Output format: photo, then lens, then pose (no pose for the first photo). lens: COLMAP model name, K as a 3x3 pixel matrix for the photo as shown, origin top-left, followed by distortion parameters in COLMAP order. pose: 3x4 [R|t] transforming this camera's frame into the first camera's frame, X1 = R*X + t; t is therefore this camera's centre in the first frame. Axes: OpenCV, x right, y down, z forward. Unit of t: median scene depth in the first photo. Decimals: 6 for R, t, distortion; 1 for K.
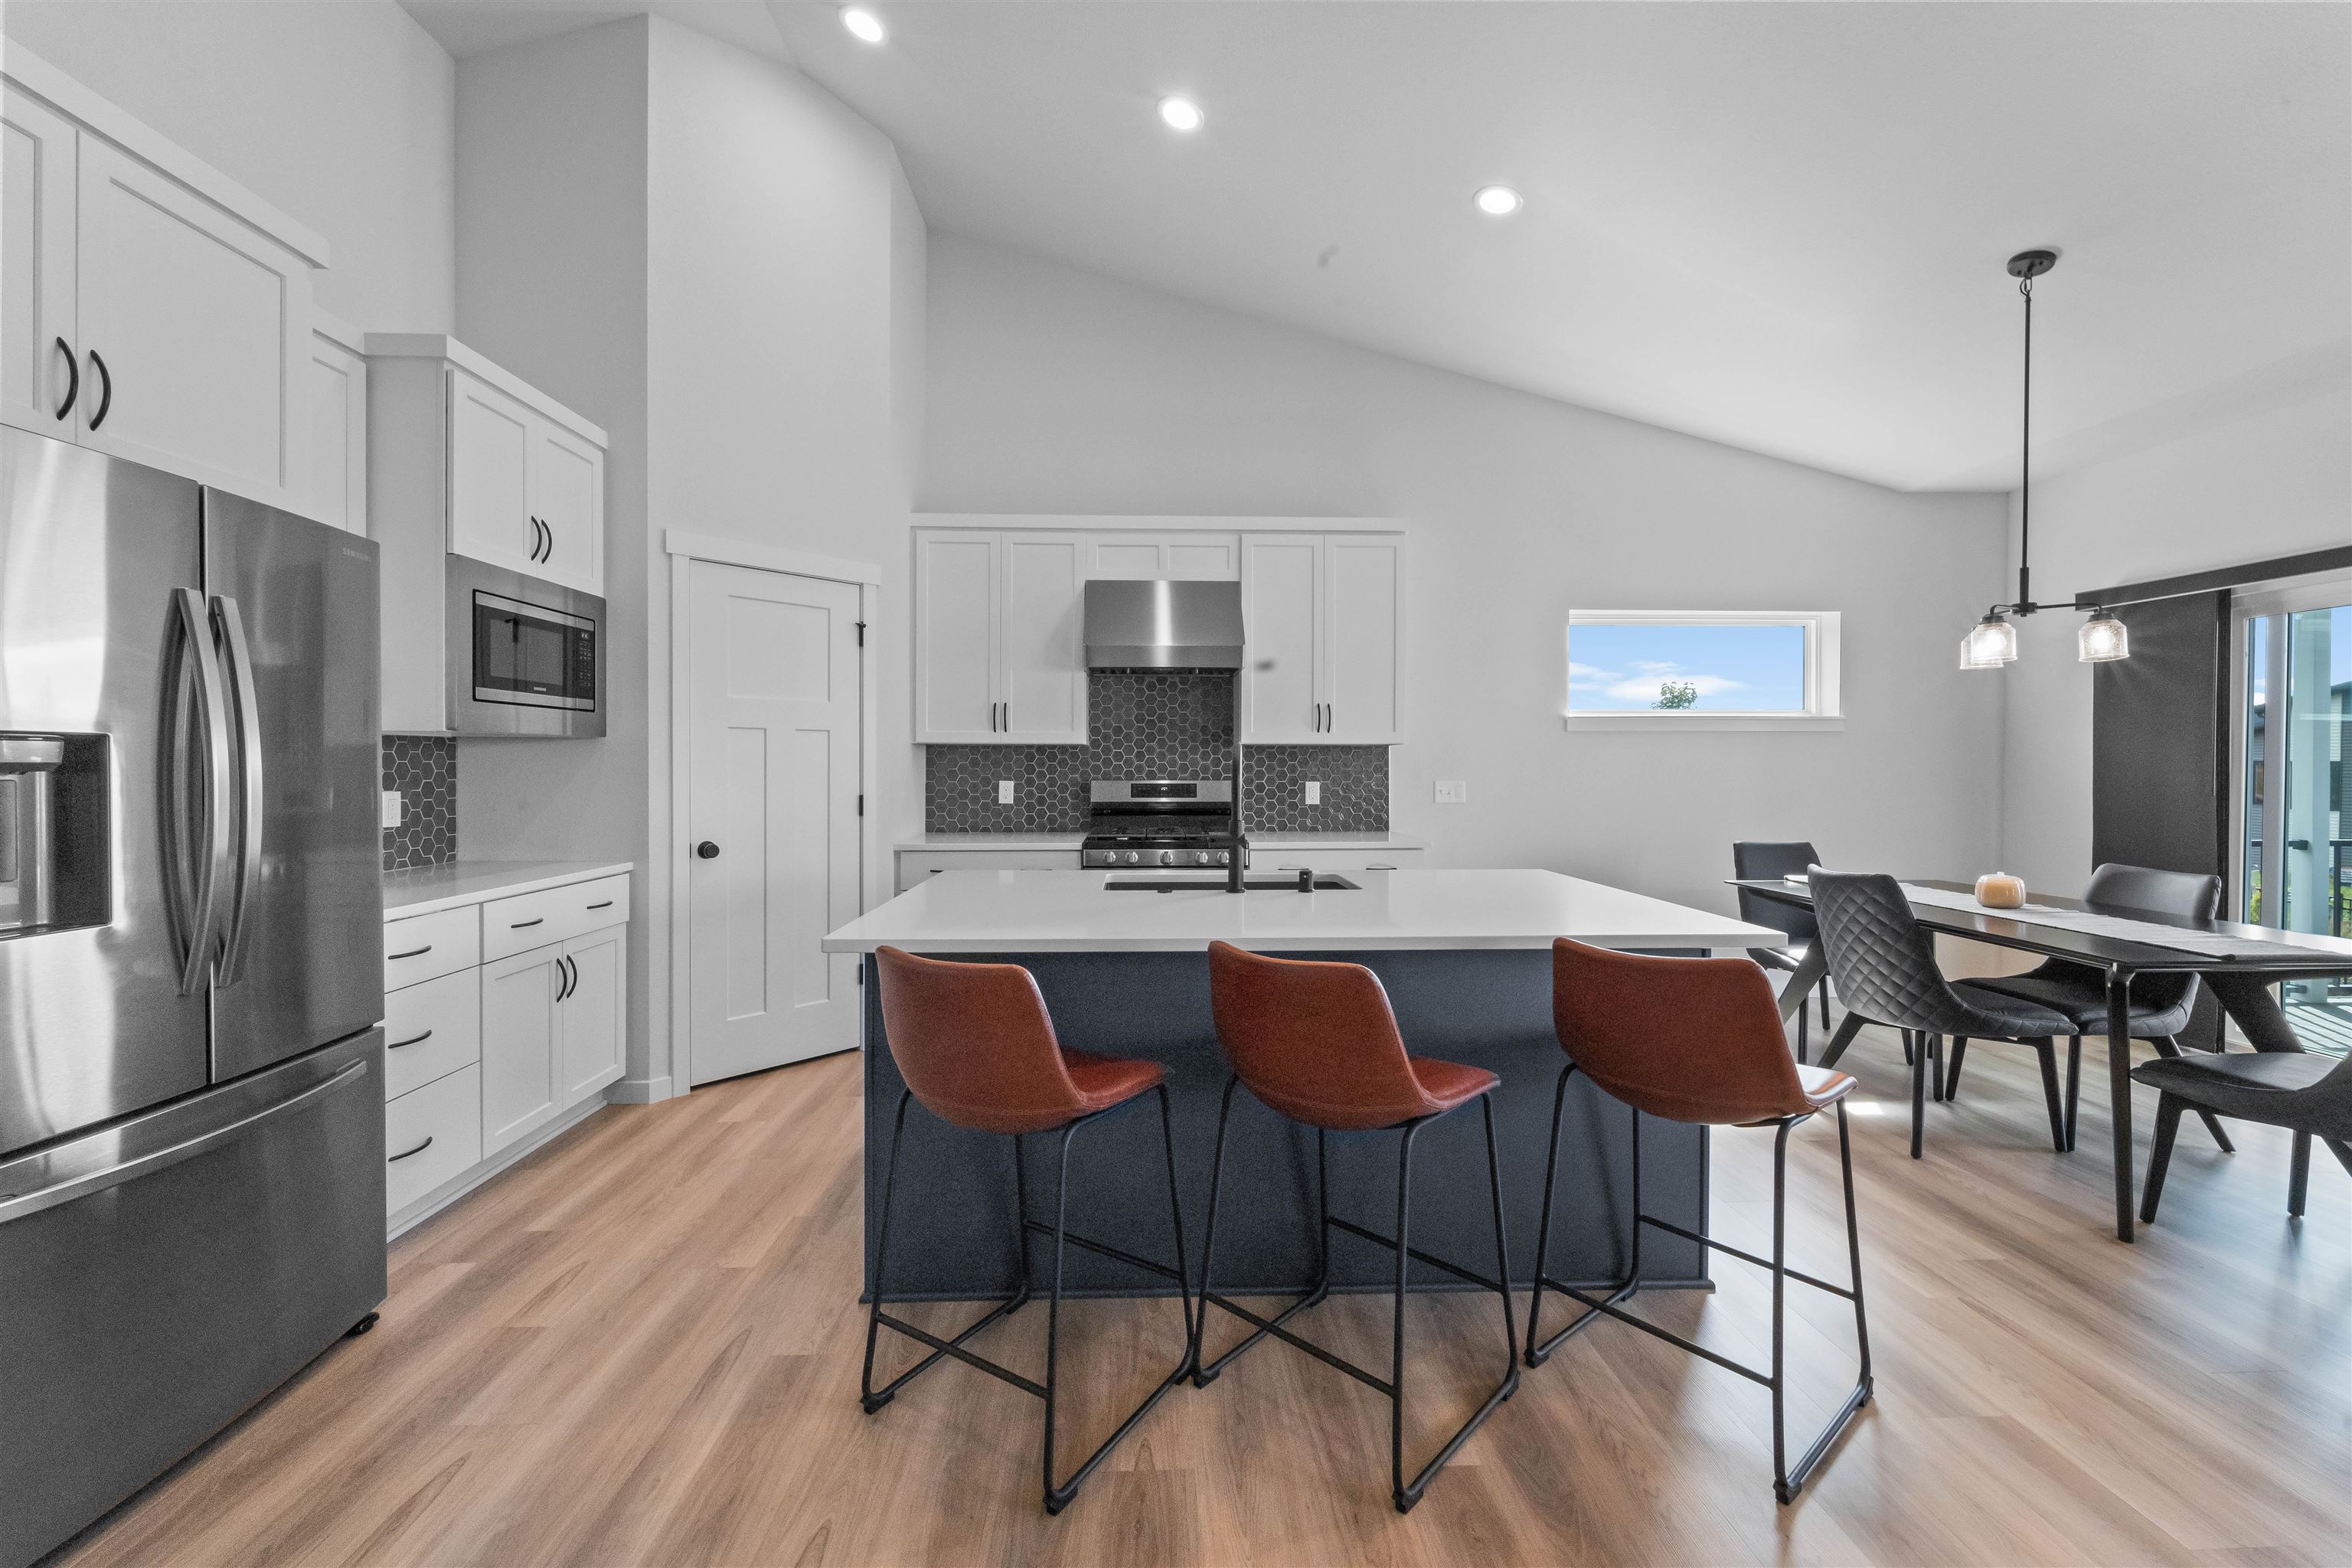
lens RADIAL K [[940.4, 0, 1172.6], [0, 940.4, 774.8], [0, 0, 1]] dist [-0.000510, -0.000380]
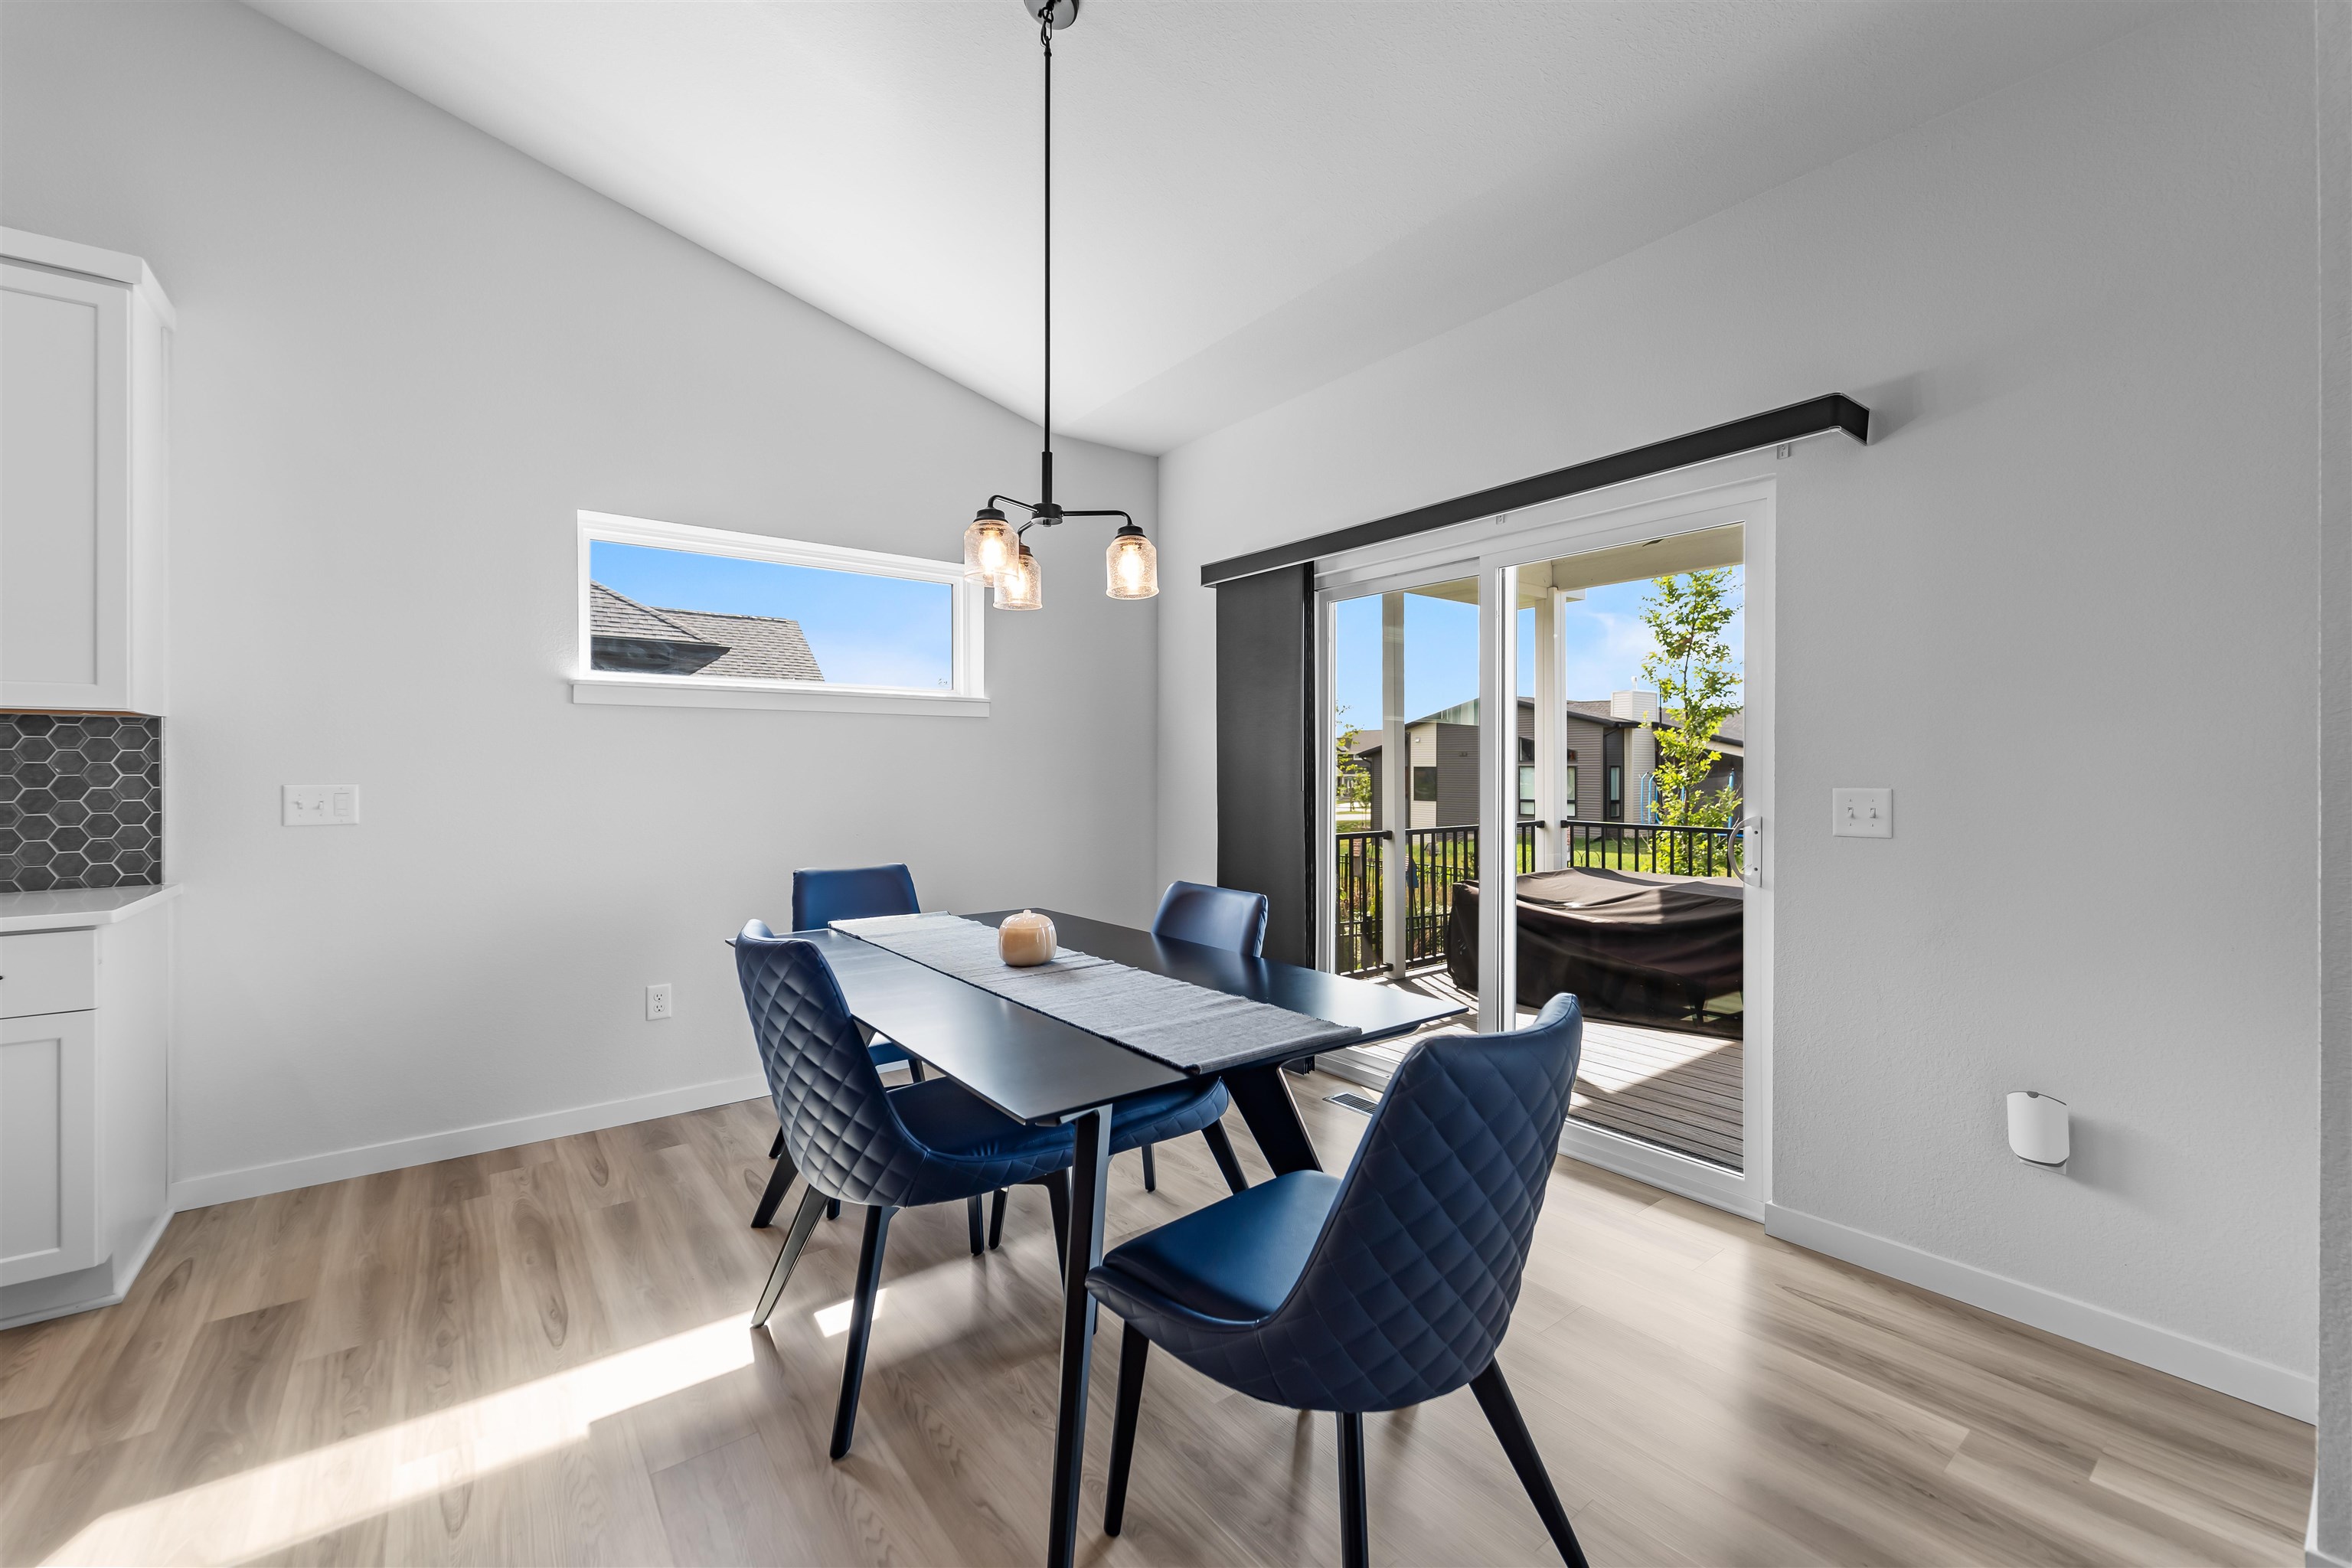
lens RADIAL K [[955.3, 0, 1168.7], [0, 955.3, 773.7], [0, 0, 1]] dist [-0.000727, -0.000172]
pose [[0.815027, -0.004365, 0.579406, 0.405199], [0.009004, 0.999946, -0.005132, 0.007790], [-0.579353, 0.009399, 0.815023, 0.278518]]
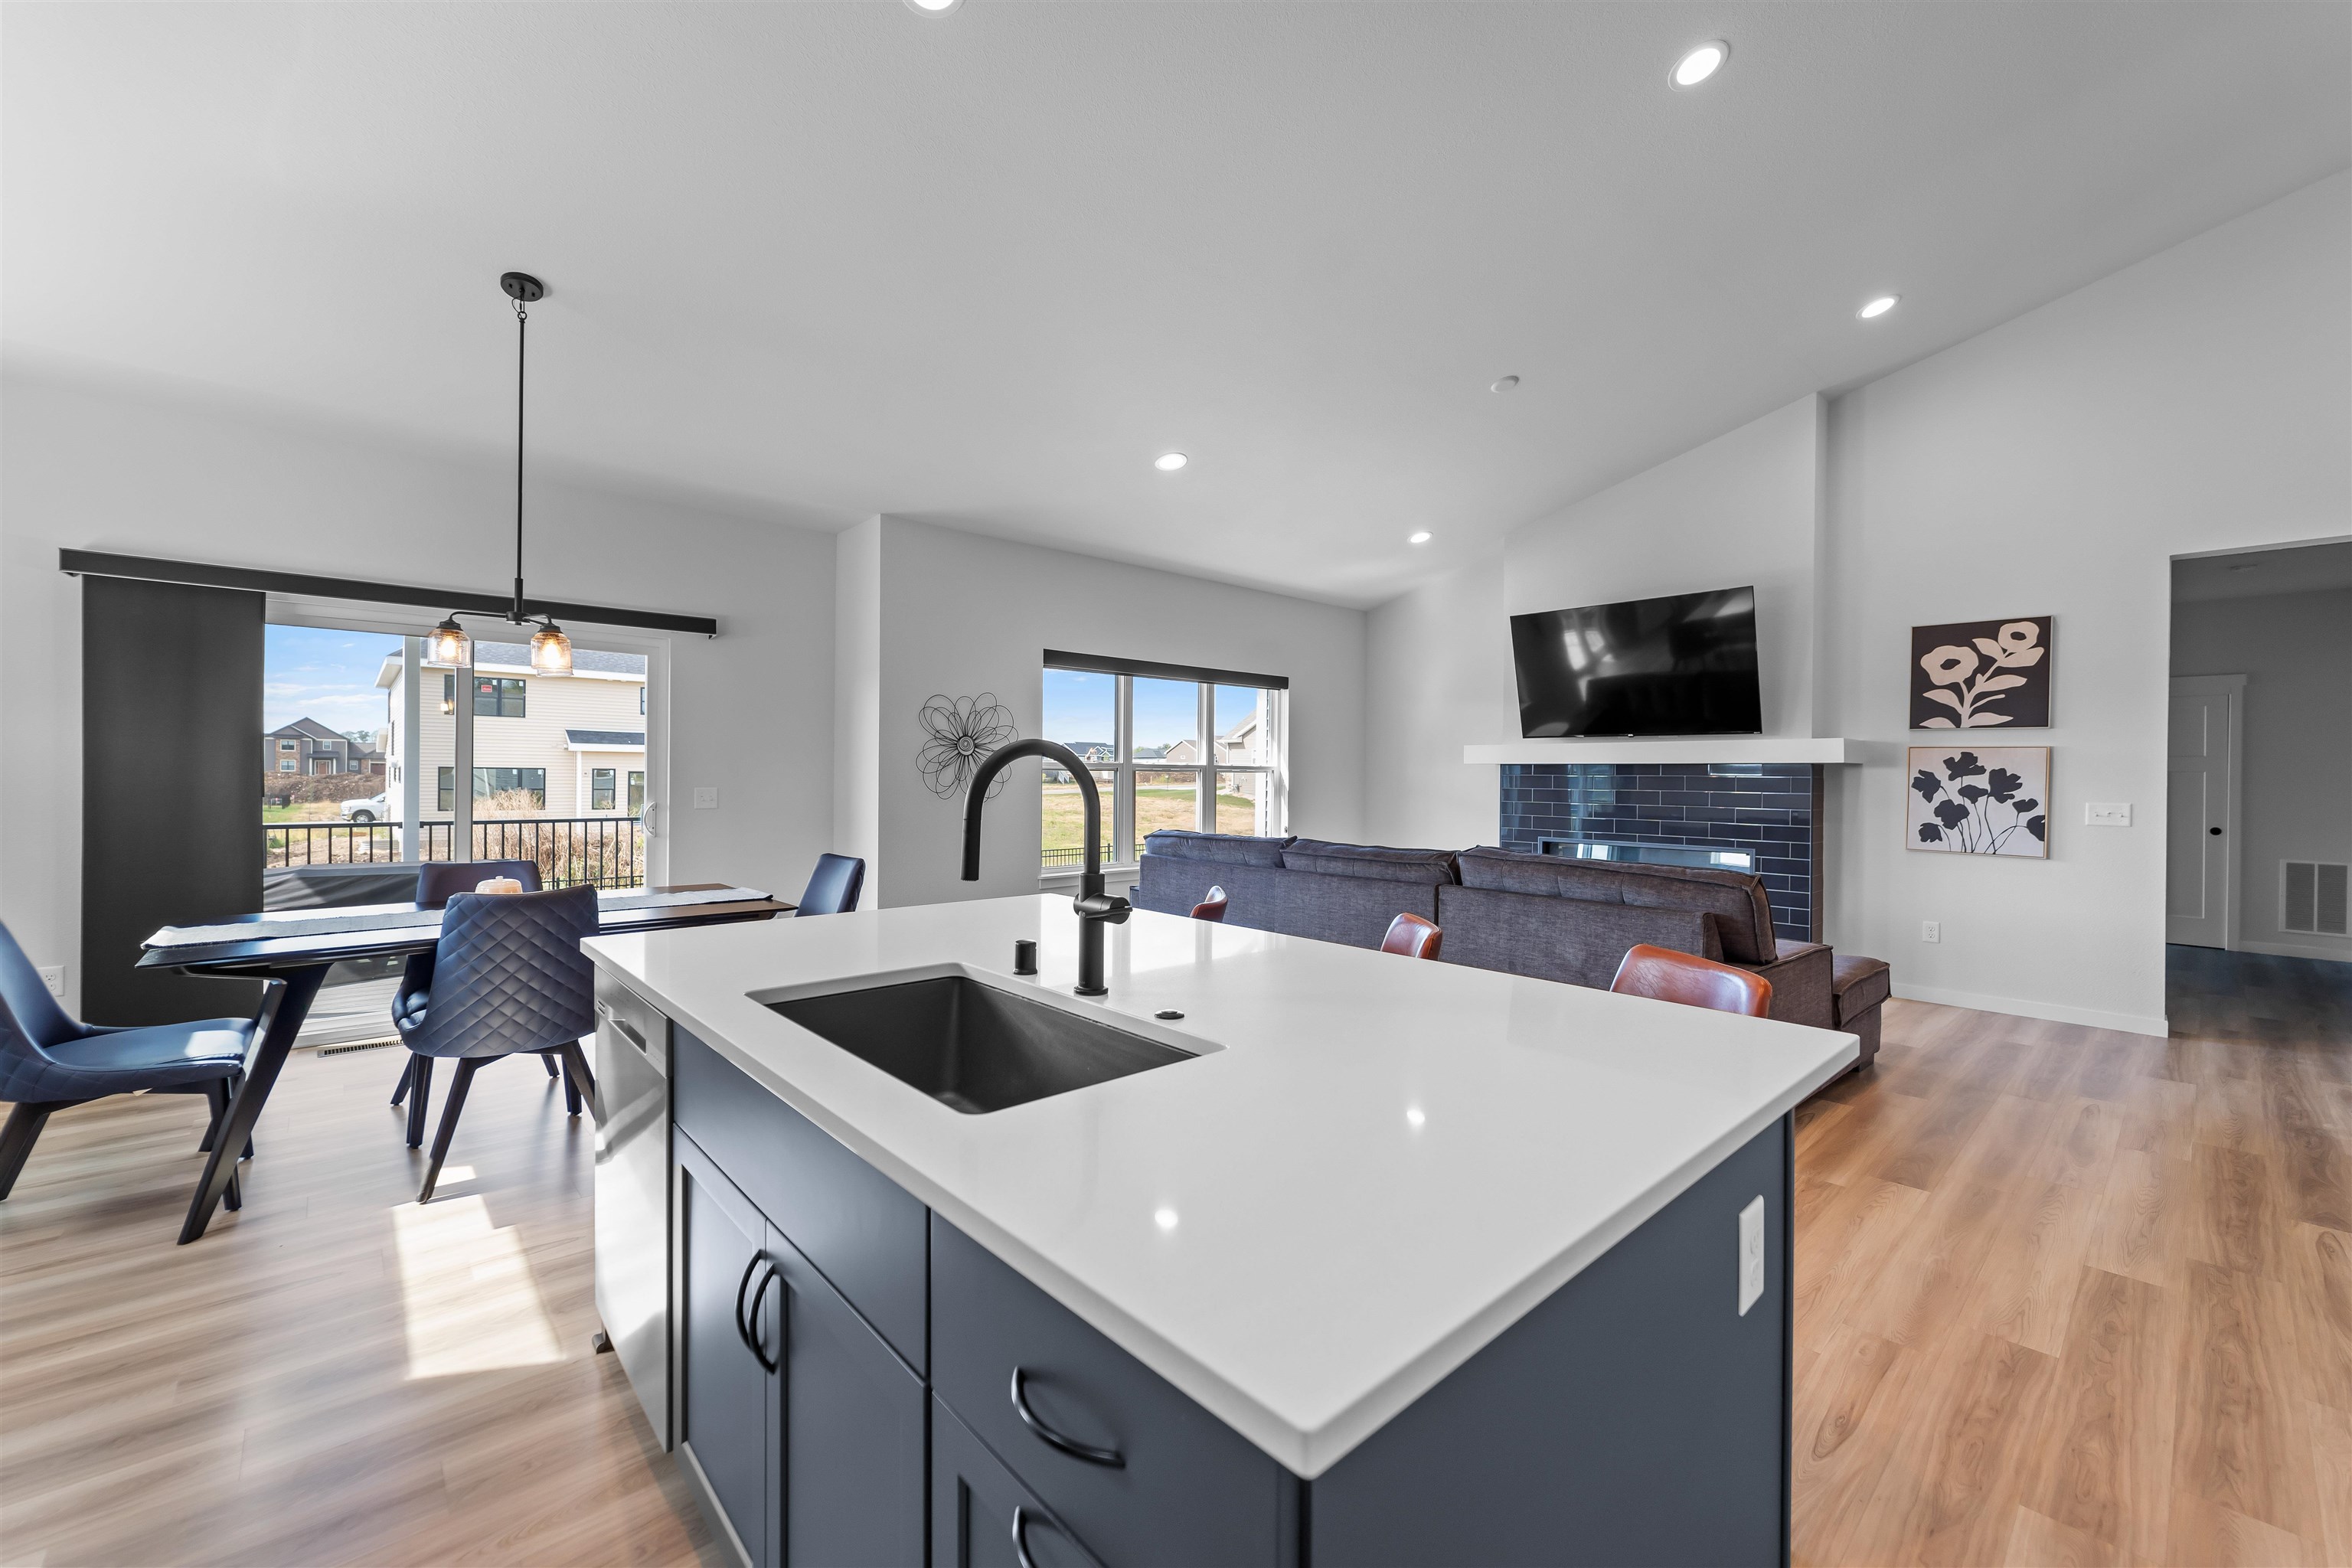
lens RADIAL K [[940.4, 0, 1172.6], [0, 940.4, 774.8], [0, 0, 1]] dist [-0.000510, -0.000380]
pose [[-0.640887, -0.008837, 0.767584, -0.242206], [-0.000547, 0.999939, 0.011055, -0.011230], [-0.767635, 0.006665, -0.640853, 0.773708]]
